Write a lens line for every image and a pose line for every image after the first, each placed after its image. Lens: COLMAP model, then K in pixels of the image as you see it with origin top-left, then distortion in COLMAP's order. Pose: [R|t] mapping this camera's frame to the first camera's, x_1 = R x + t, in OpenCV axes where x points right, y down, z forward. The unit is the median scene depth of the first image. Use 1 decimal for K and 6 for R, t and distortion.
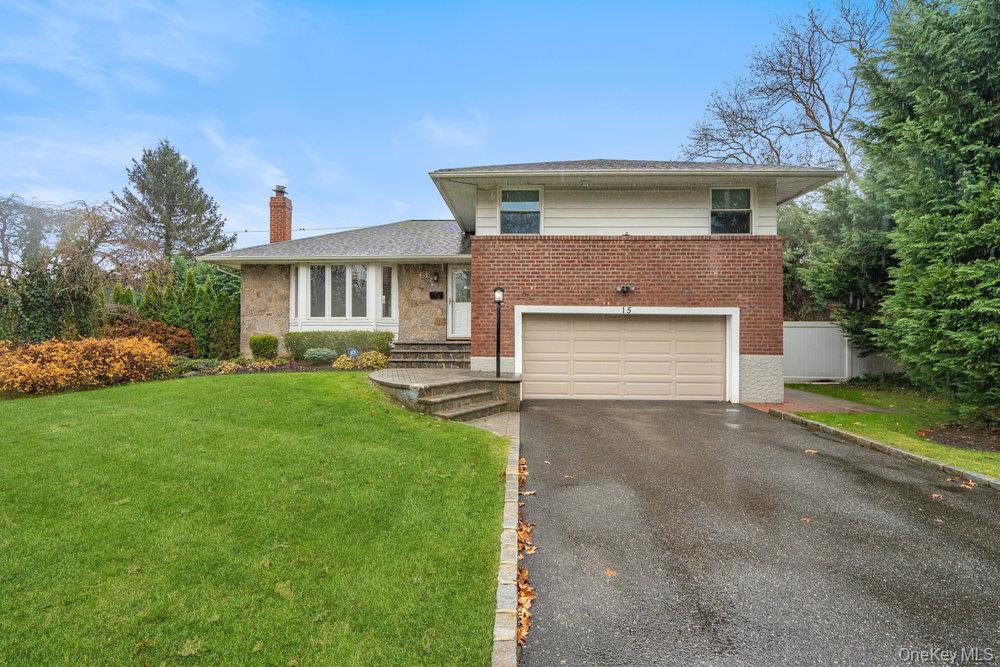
lens RADIAL K [[458.9, 0, 501.2], [0, 458.9, 320.6], [0, 0, 1]] dist [-0.000391, 0.000008]
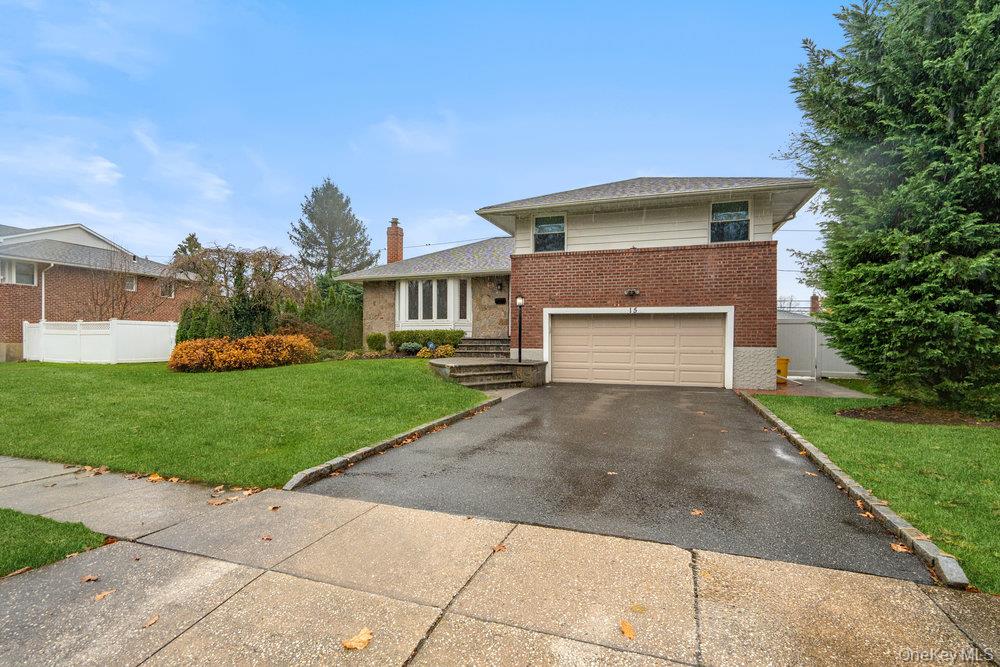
lens RADIAL K [[458.9, 0, 501.2], [0, 458.9, 320.6], [0, 0, 1]] dist [-0.000391, 0.000008]
pose [[0.960361, -0.012745, -0.278467, 0.257813], [0.011394, 0.999914, -0.006468, 0.008052], [0.278526, 0.003038, 0.960424, -0.243274]]
